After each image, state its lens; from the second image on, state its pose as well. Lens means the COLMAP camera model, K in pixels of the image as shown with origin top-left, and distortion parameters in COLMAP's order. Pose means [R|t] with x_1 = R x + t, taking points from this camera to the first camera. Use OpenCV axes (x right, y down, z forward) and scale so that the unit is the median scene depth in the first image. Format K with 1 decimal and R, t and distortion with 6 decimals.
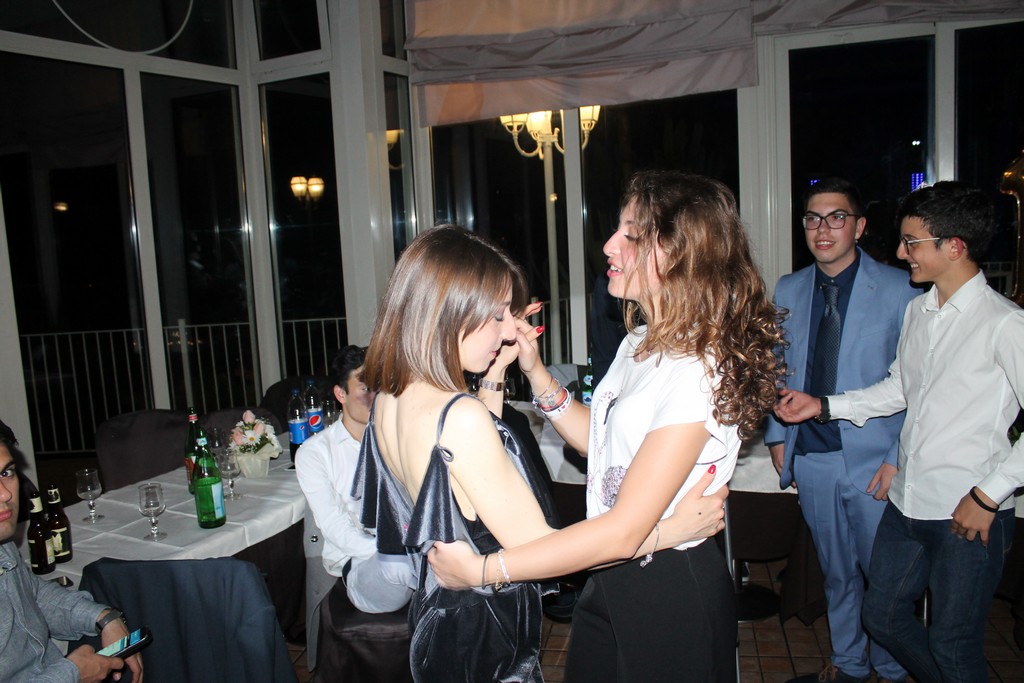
lens RADIAL K [[868.9, 0, 512.0], [0, 868.9, 341.5], [0, 0, 1]] dist [-0.168266, 0.158473]
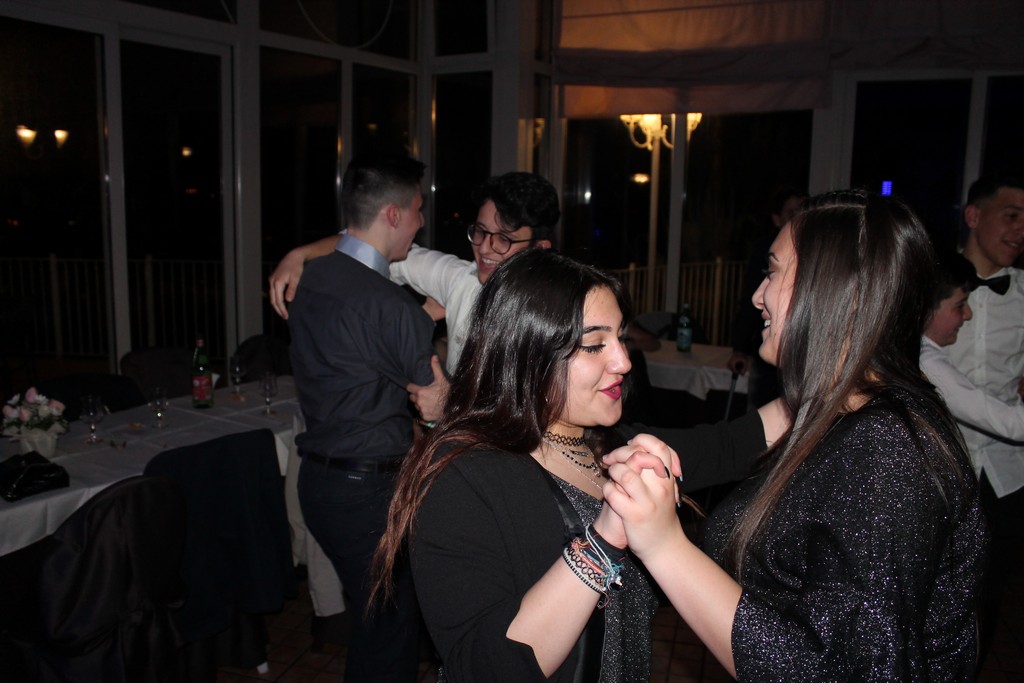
lens RADIAL K [[871.6, 0, 515.8], [0, 871.6, 345.1], [0, 0, 1]] dist [-0.168764, 0.159706]
pose [[0.994143, 0.083715, -0.068349, -0.056554], [-0.081353, 0.996011, 0.036646, 0.040391], [0.071144, -0.030871, 0.996988, -0.279225]]
